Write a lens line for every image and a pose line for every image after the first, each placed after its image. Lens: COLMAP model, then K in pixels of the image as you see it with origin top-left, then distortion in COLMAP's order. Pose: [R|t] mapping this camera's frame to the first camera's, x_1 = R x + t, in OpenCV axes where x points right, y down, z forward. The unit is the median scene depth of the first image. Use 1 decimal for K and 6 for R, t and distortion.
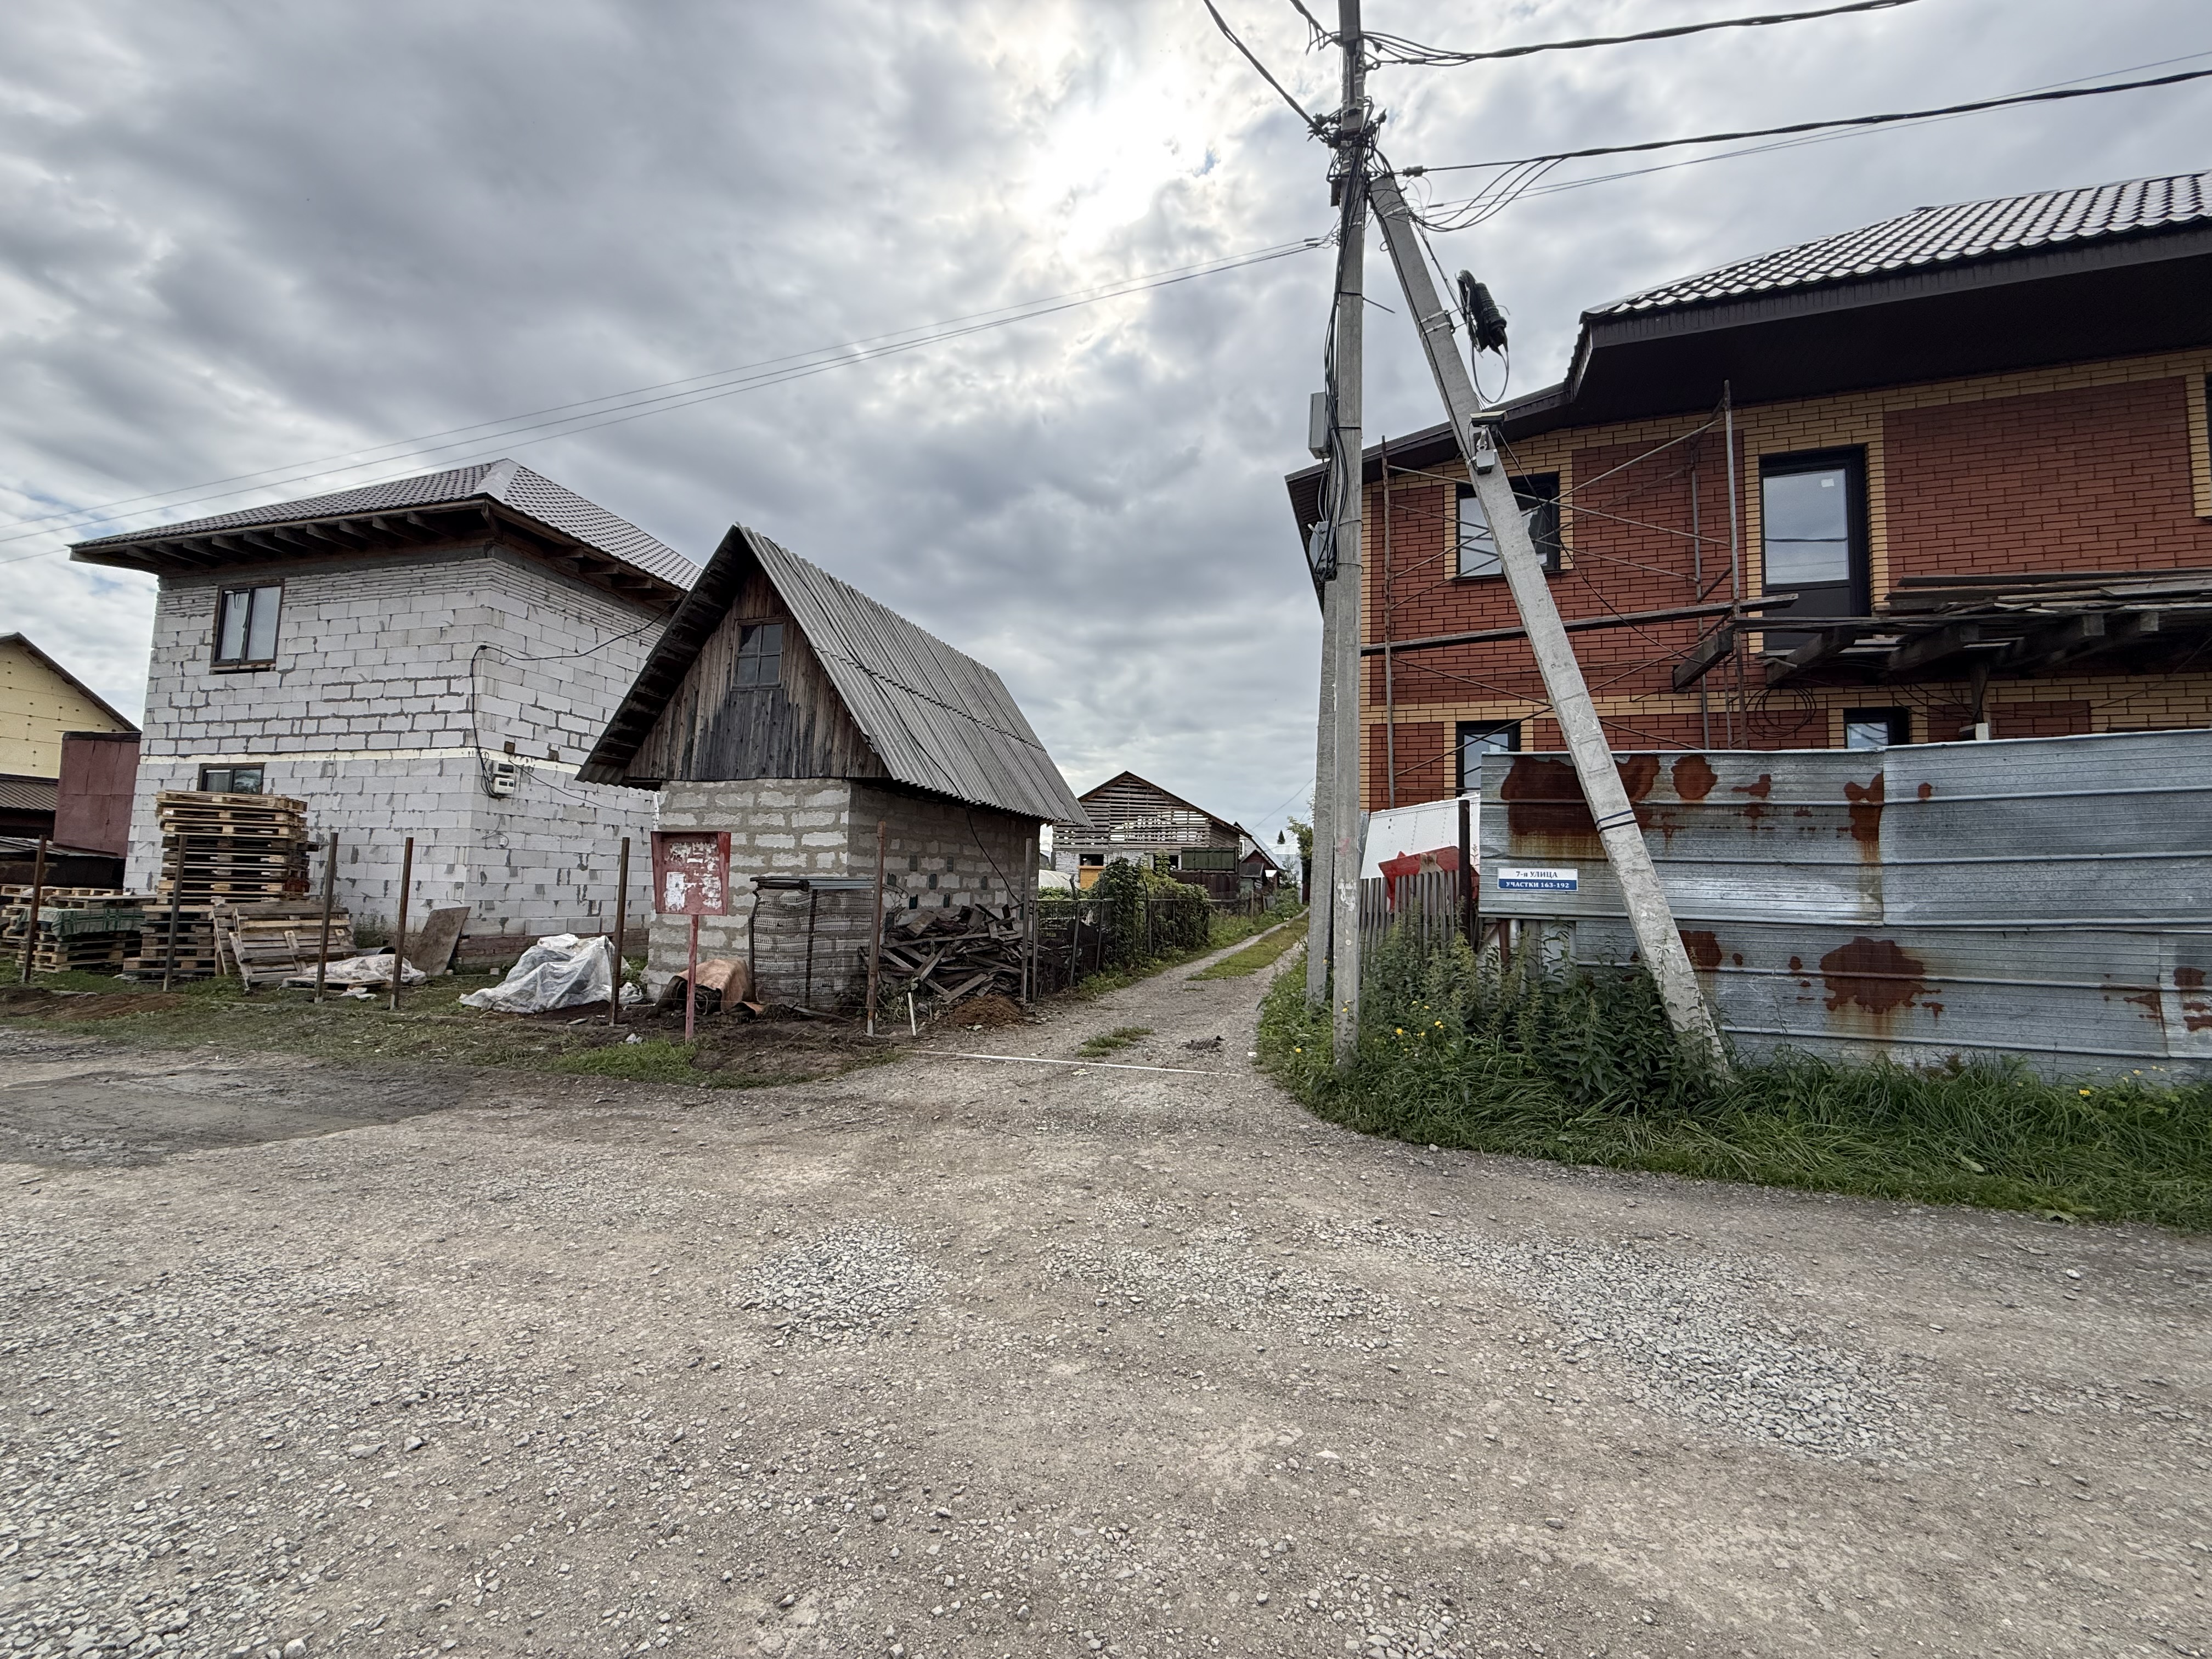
lens RADIAL K [[877.1, 0, 1110.5], [0, 877.1, 831.7], [0, 0, 1]] dist [-0.002776, 0.000707]
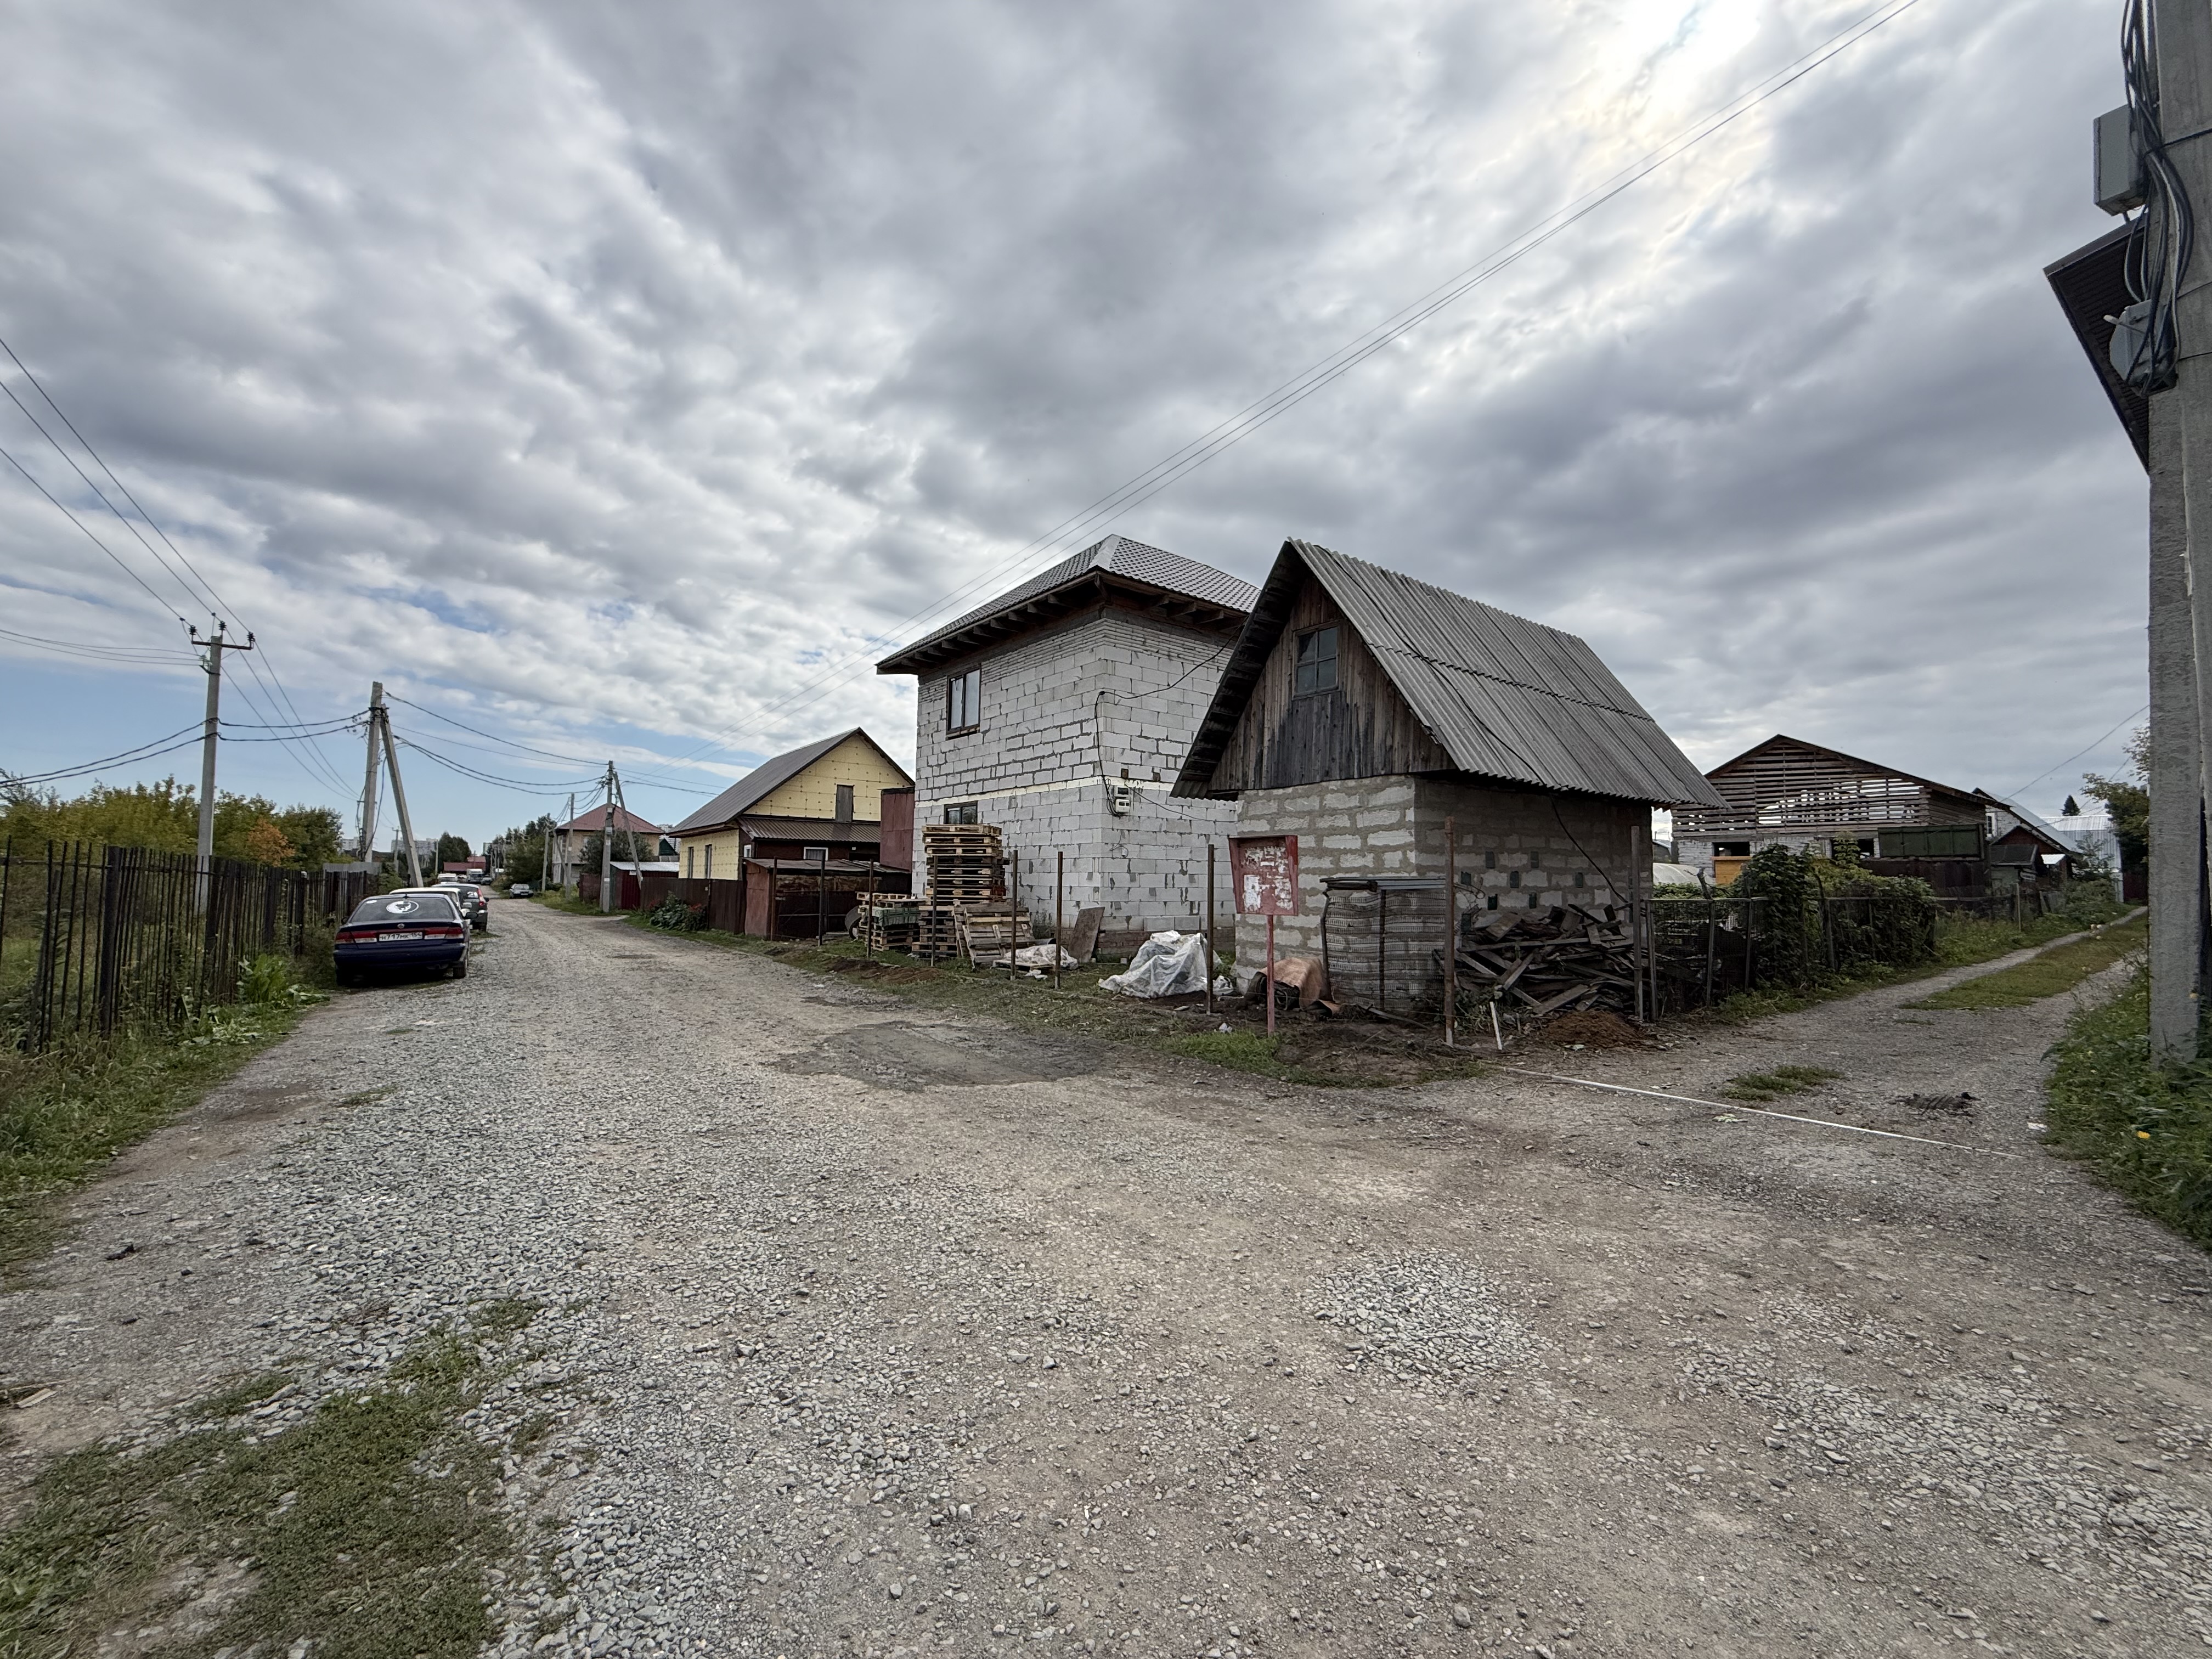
lens RADIAL K [[877.1, 0, 1103.1], [0, 877.1, 821.6], [0, 0, 1]] dist [-0.002776, 0.000707]
pose [[0.799059, -0.056955, -0.598549, 0.003241], [0.050119, 0.998348, -0.028090, 0.001787], [0.599160, -0.007553, 0.800594, 0.028386]]
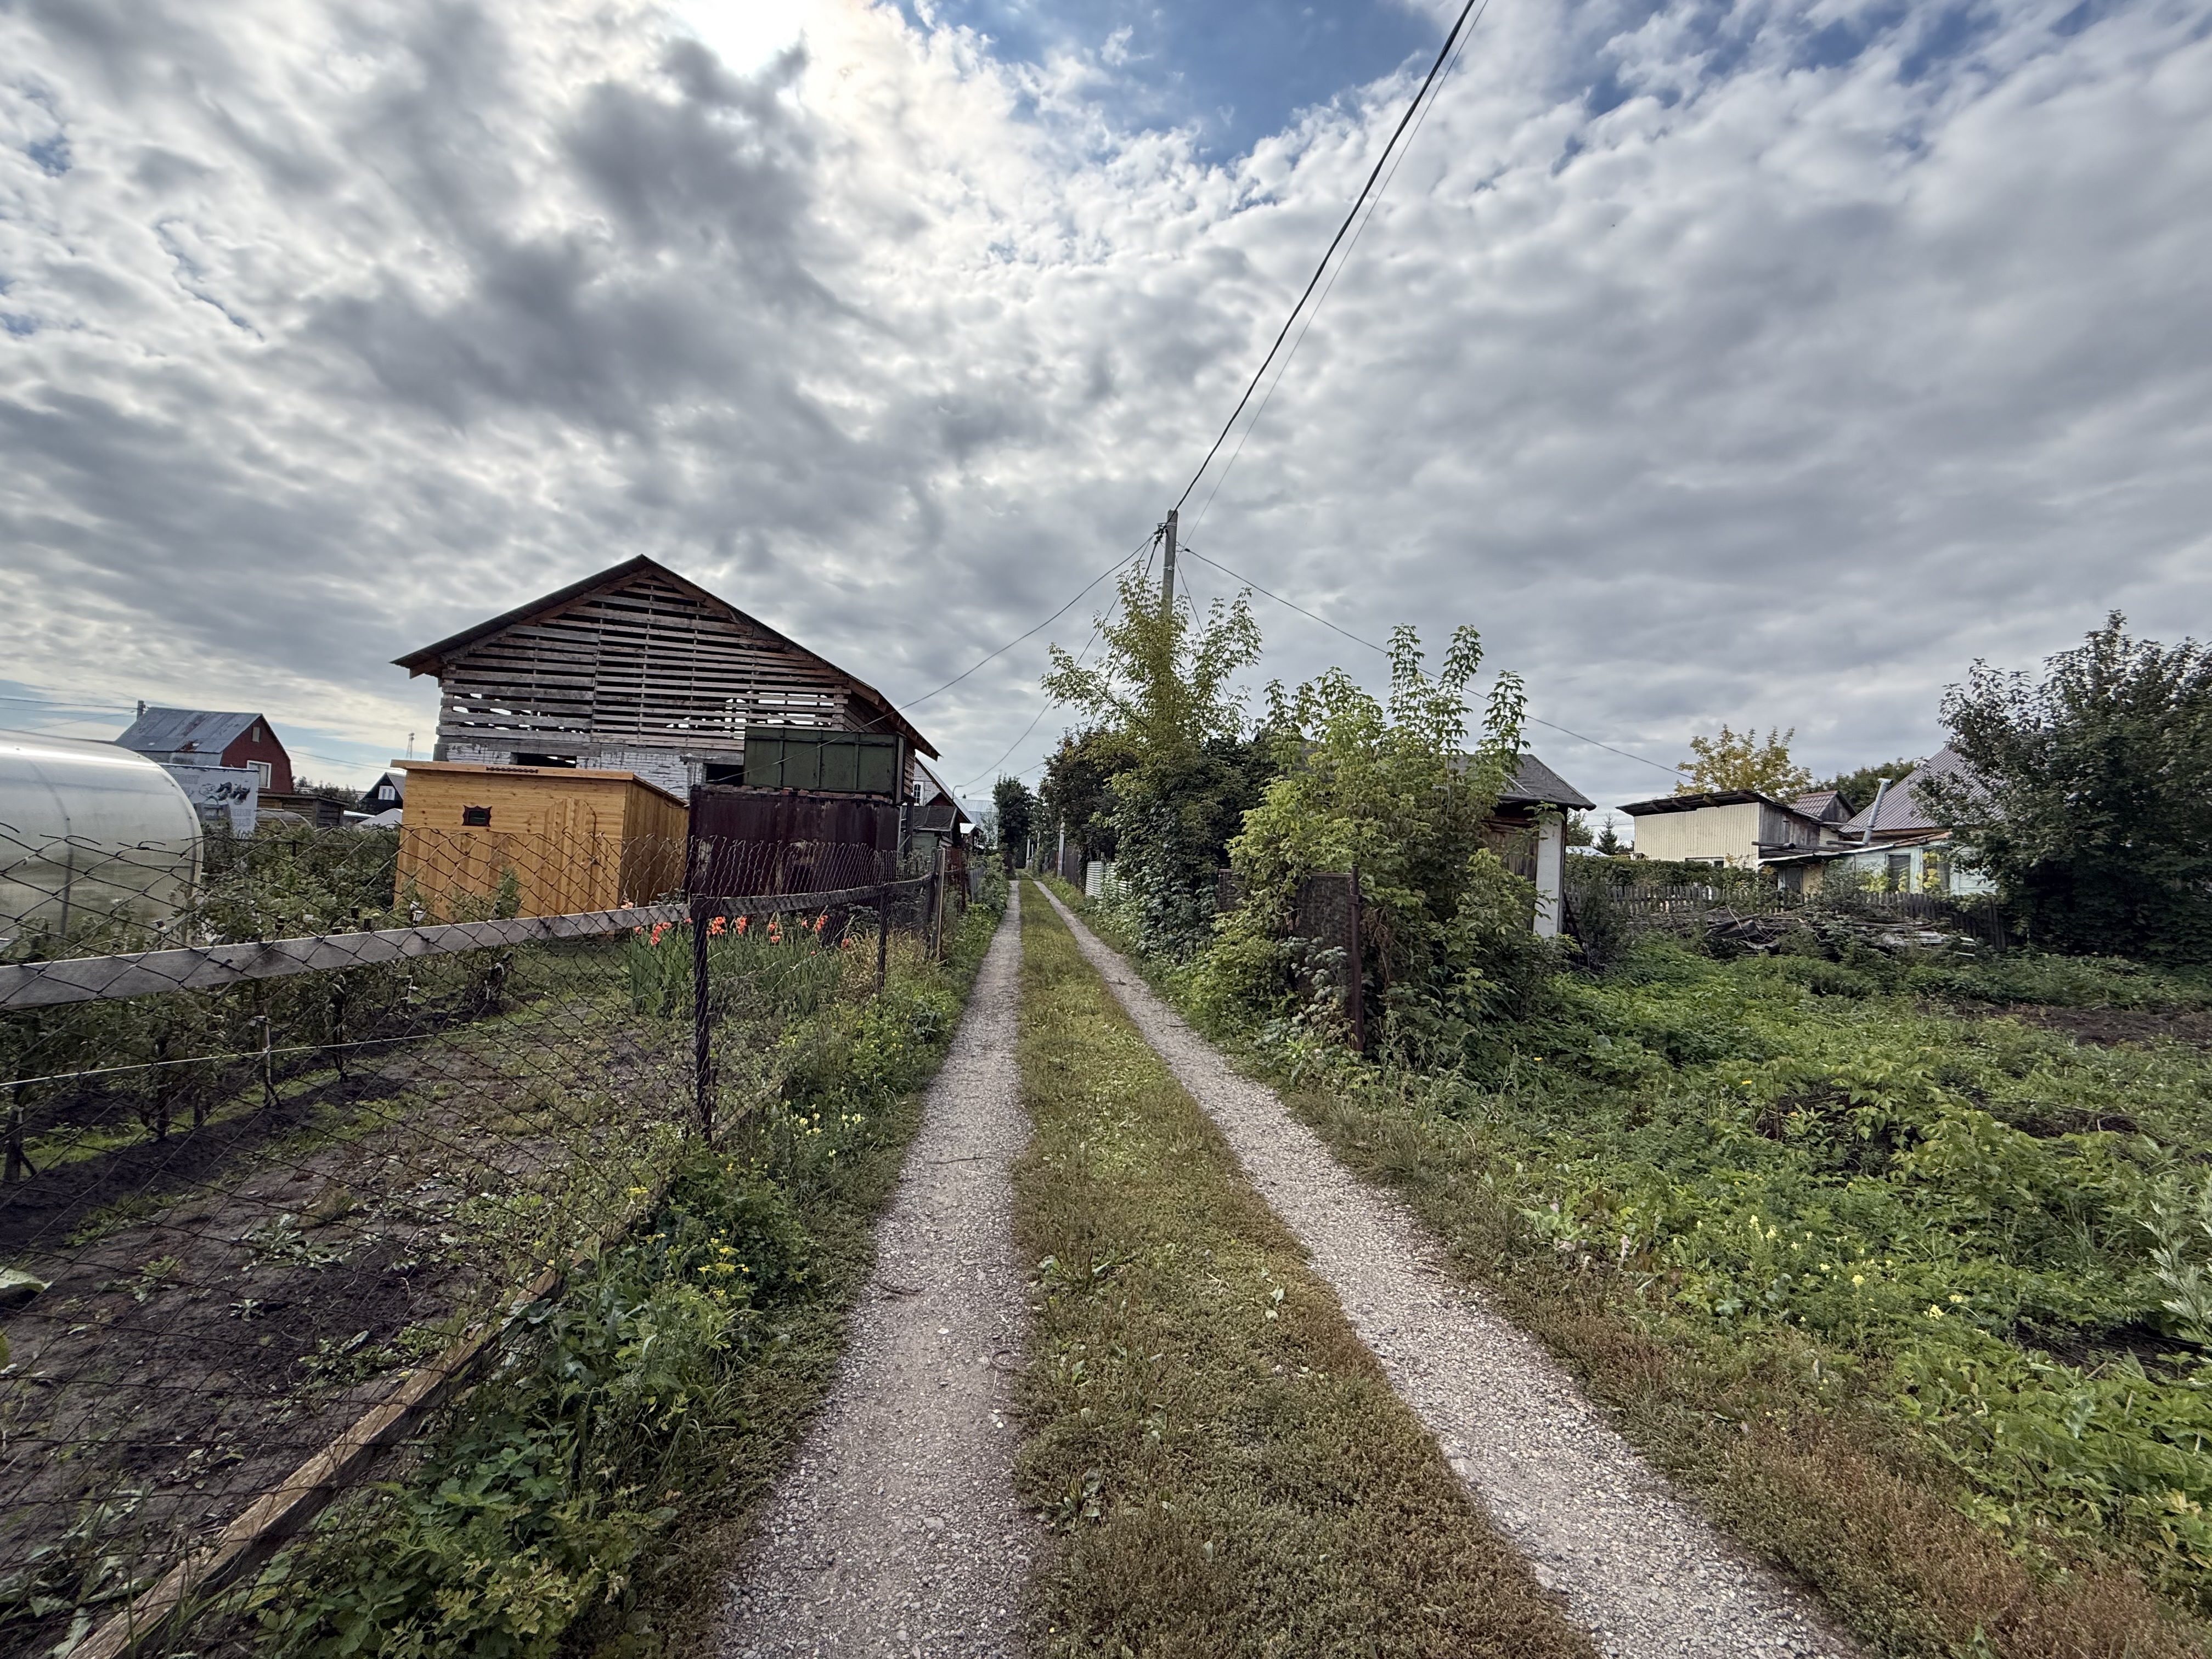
lens RADIAL K [[877.1, 0, 1102.0], [0, 877.1, 817.9], [0, 0, 1]] dist [-0.002776, 0.000707]
pose [[0.937937, 0.040962, 0.344377, 0.153350], [-0.047737, 0.998797, 0.011212, 0.071411], [-0.343504, -0.026956, 0.938764, 0.984691]]
